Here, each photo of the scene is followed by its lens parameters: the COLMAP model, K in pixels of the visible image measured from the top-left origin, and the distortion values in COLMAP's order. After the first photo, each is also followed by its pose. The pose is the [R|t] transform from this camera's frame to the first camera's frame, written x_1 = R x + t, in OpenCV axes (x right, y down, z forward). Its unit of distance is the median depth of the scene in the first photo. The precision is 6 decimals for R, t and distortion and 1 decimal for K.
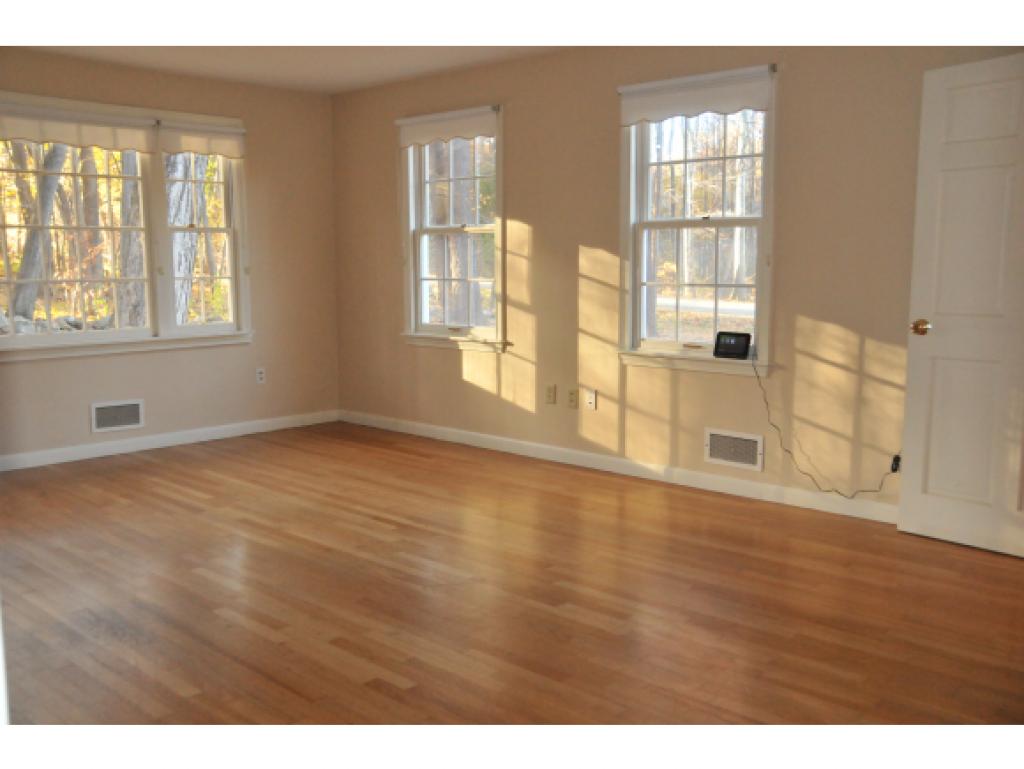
lens RADIAL K [[971.5, 0, 512.0], [0, 971.5, 384.5], [0, 0, 1]] dist [-0.007336, 0.002611]
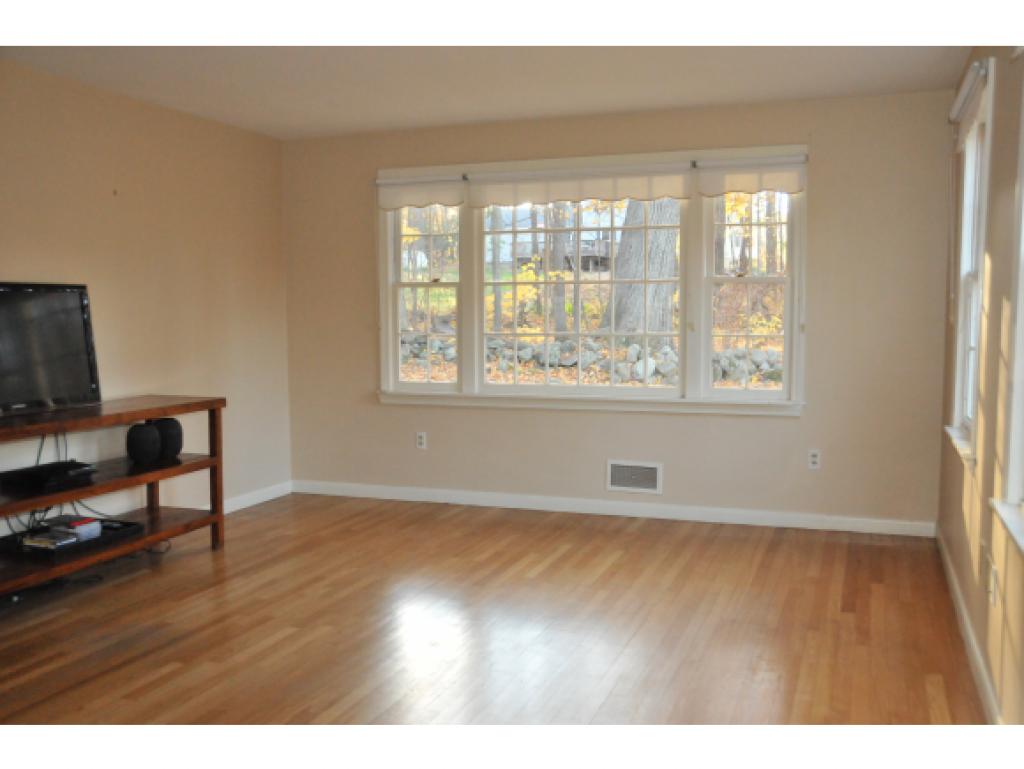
lens RADIAL K [[971.5, 0, 512.0], [0, 971.5, 384.5], [0, 0, 1]] dist [-0.007336, 0.002611]
pose [[0.386775, 0.074895, -0.919128, 0.413500], [-0.117225, 0.992604, 0.031553, -0.072780], [0.914693, 0.095541, 0.392694, 0.497719]]
